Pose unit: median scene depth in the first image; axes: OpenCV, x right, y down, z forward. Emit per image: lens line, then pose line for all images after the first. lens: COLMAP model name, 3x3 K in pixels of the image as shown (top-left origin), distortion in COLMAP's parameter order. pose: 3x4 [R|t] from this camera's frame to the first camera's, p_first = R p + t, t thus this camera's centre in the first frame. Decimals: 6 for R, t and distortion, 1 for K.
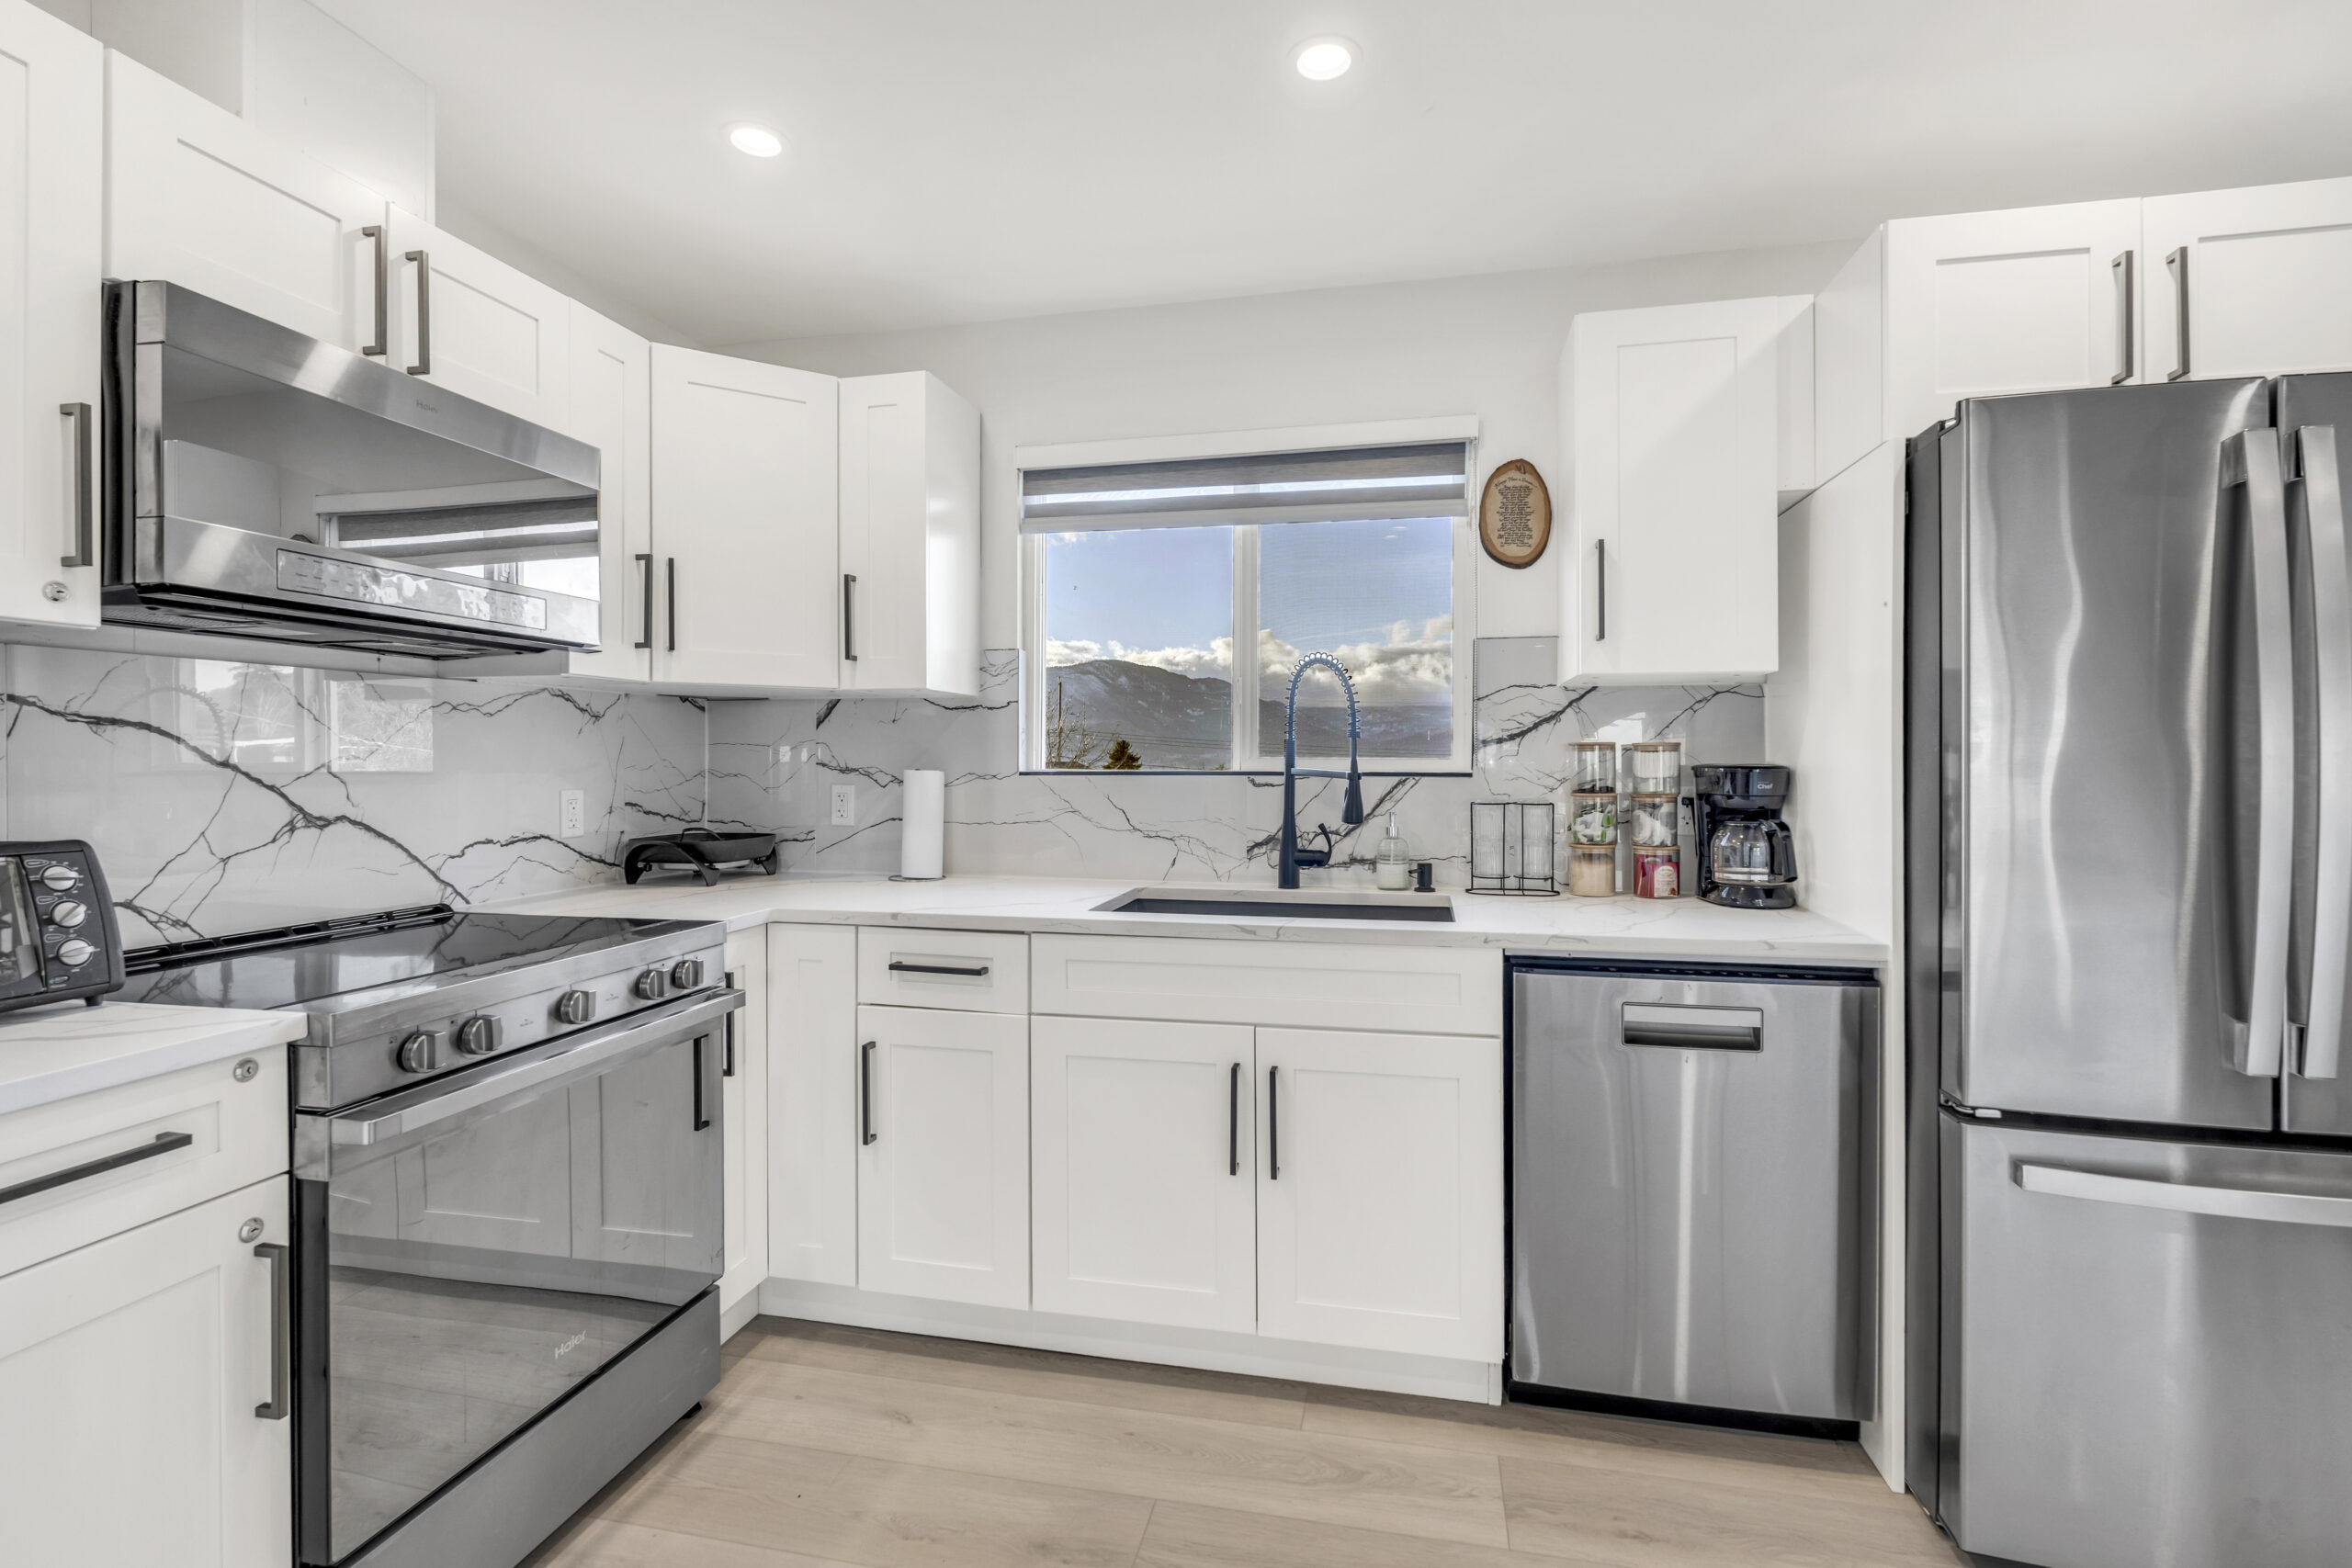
lens RADIAL K [[1048.3, 0, 1189.2], [0, 1048.3, 763.0], [0, 0, 1]] dist [-0.004070, 0.000480]
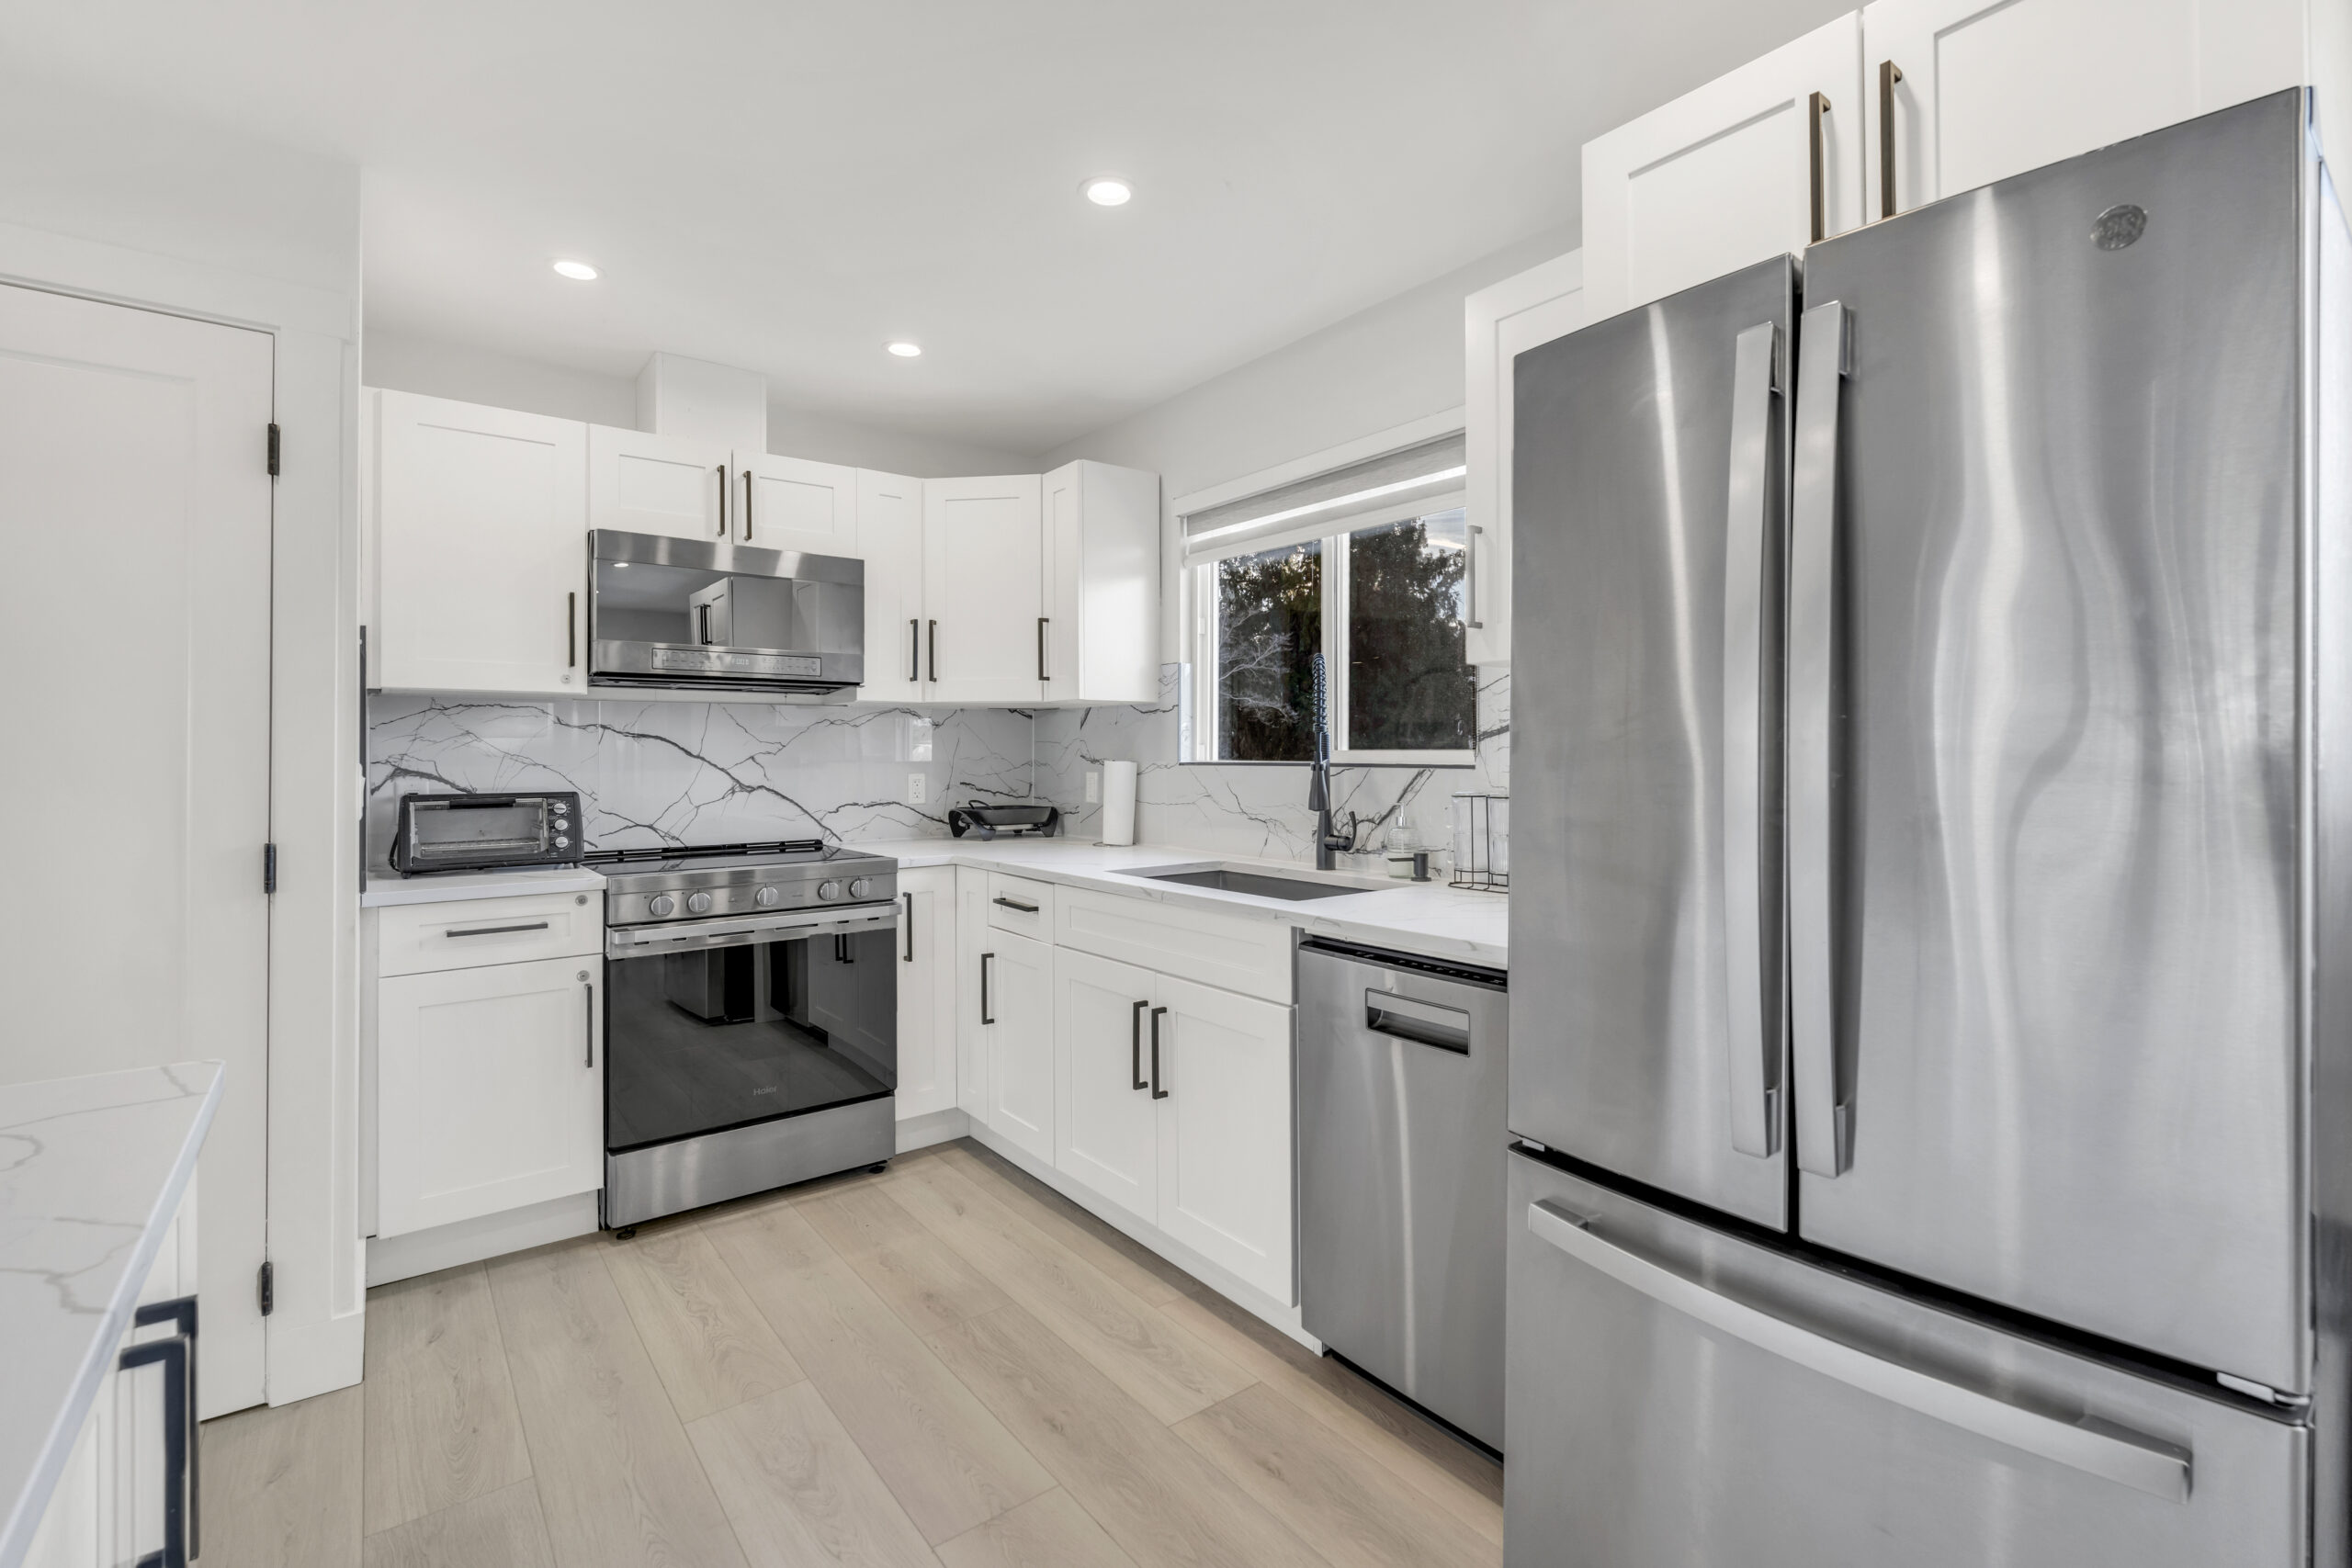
lens RADIAL K [[1048.3, 0, 1197.3], [0, 1048.3, 748.9], [0, 0, 1]] dist [-0.004070, 0.000480]
pose [[0.770869, -0.005091, -0.636974, 0.774154], [0.001861, 0.999982, -0.005740, -0.000530], [0.636991, 0.003239, 0.770864, 0.082383]]
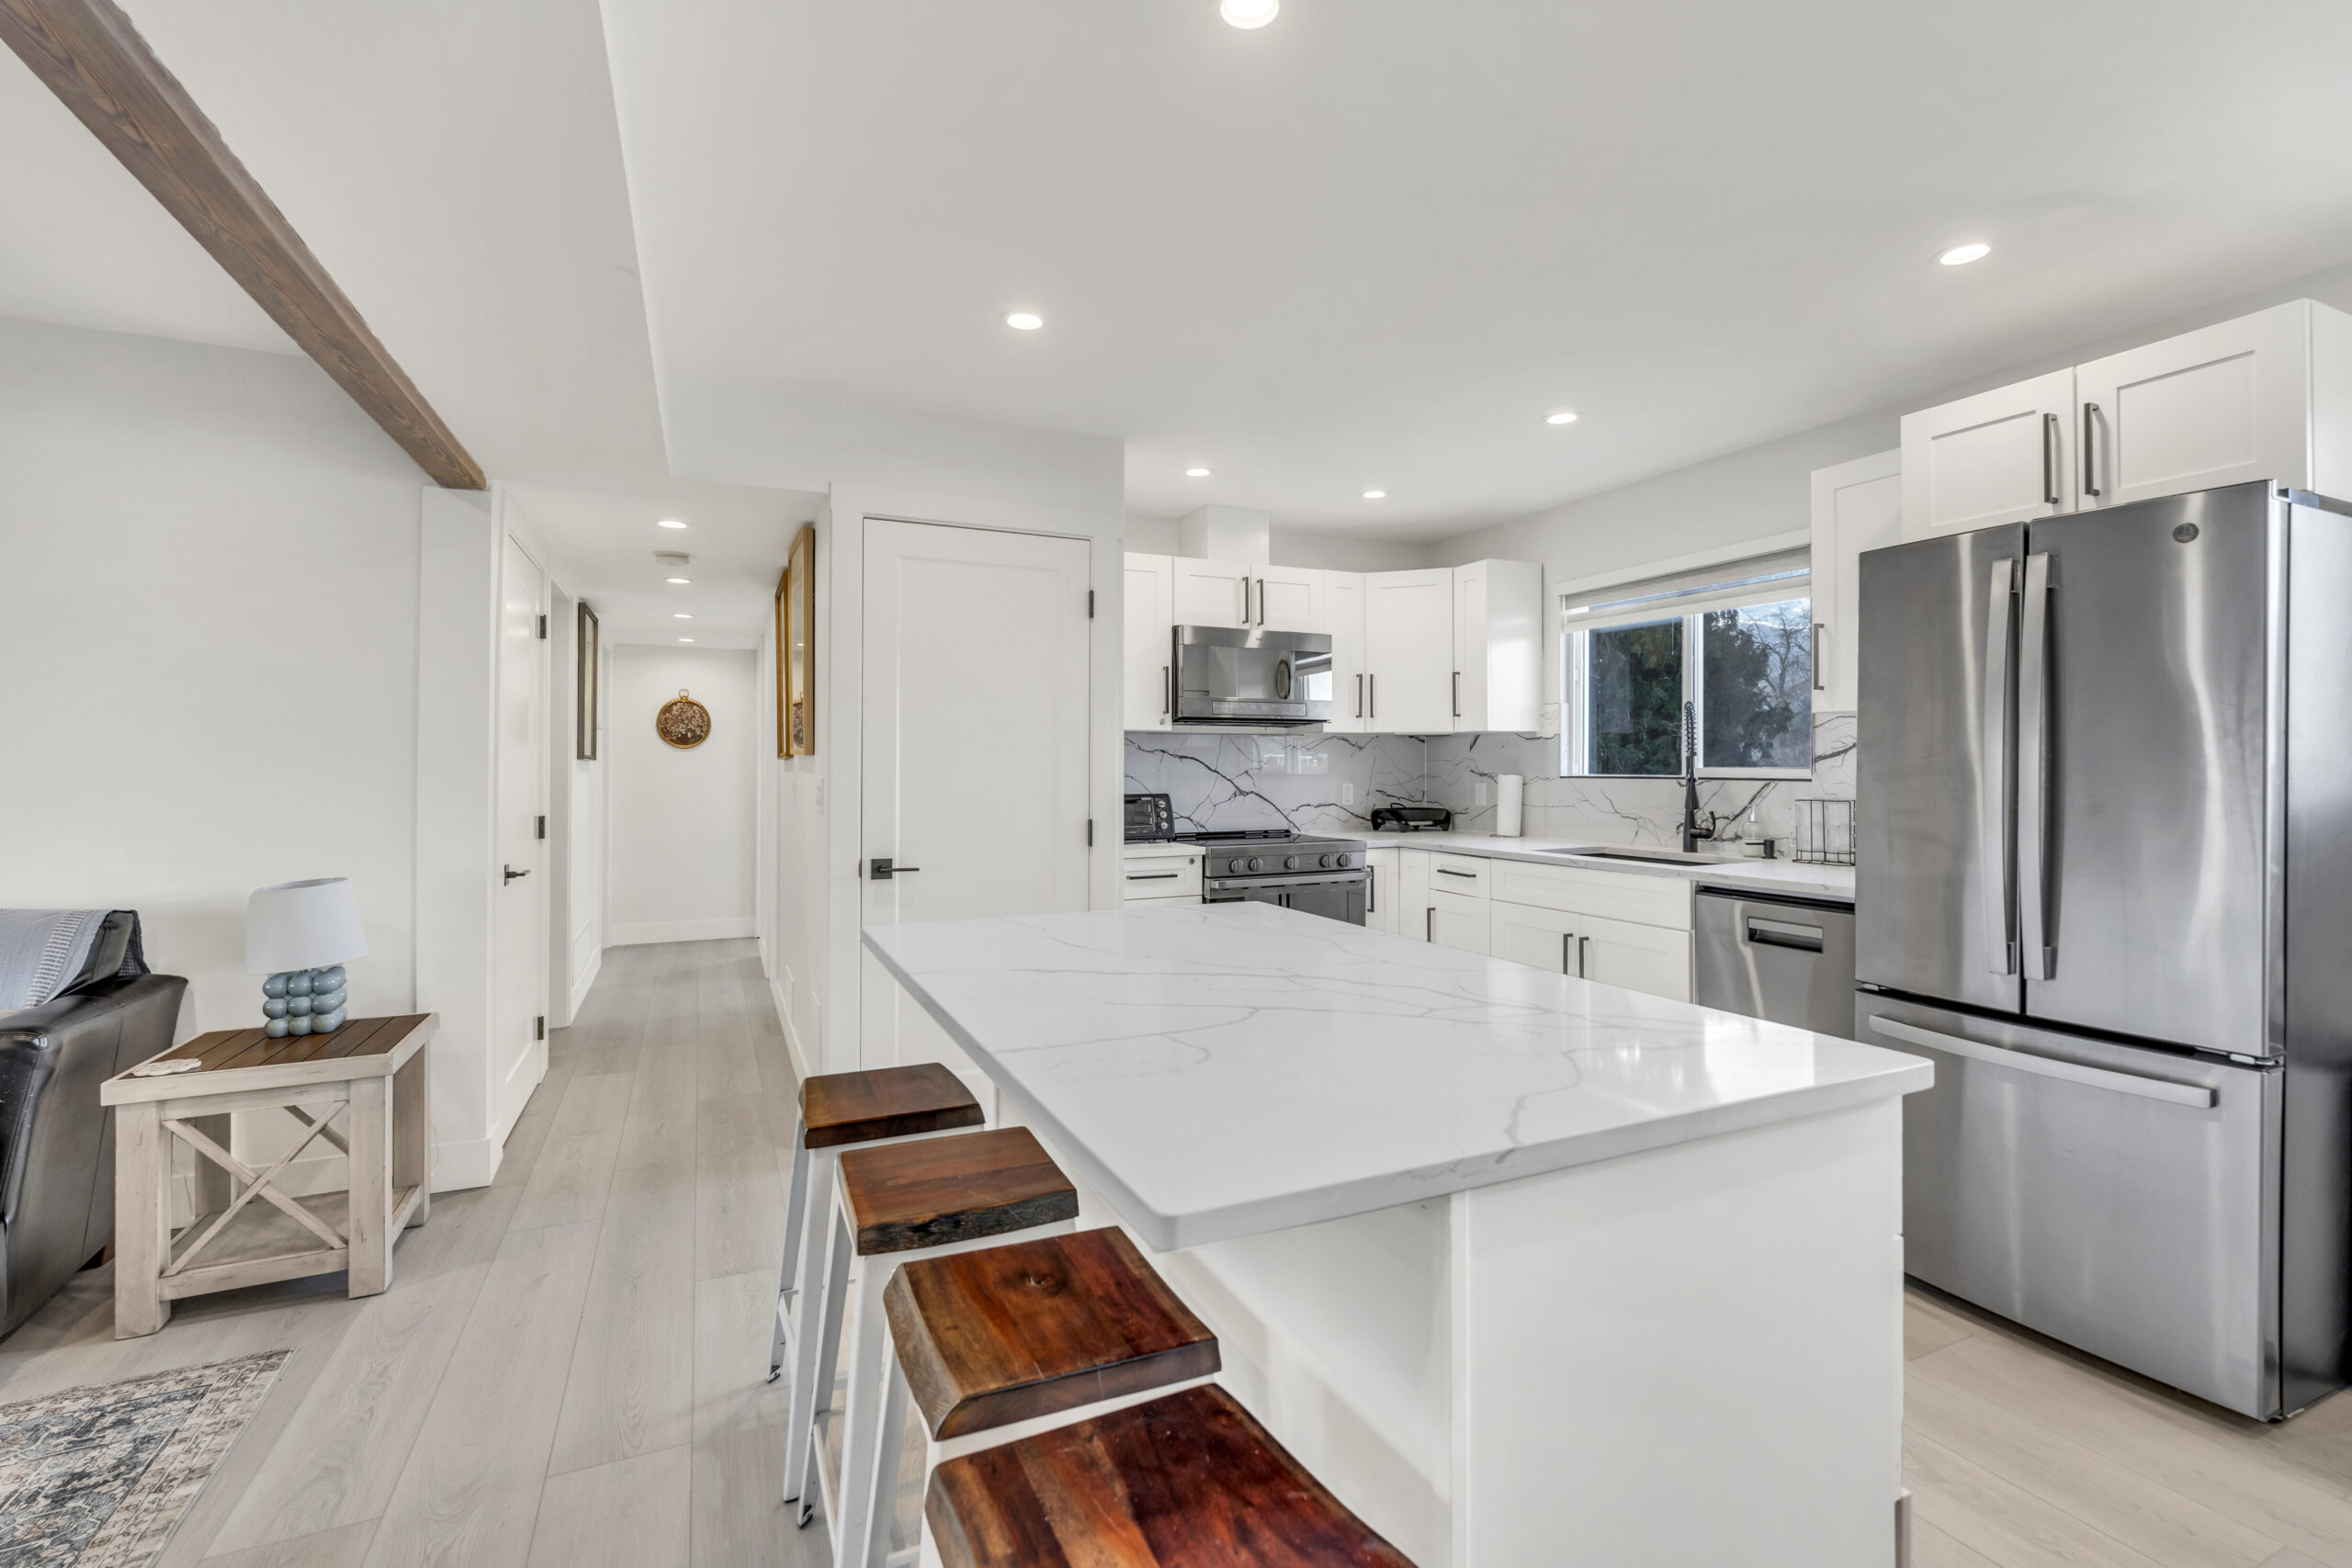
lens RADIAL K [[1048.3, 0, 1190.8], [0, 1048.3, 762.0], [0, 0, 1]] dist [-0.004070, 0.000480]
pose [[0.605752, -0.004335, -0.795642, 0.986757], [0.000150, 0.999986, -0.005335, -0.006609], [0.795654, 0.003112, 0.605744, -0.584165]]
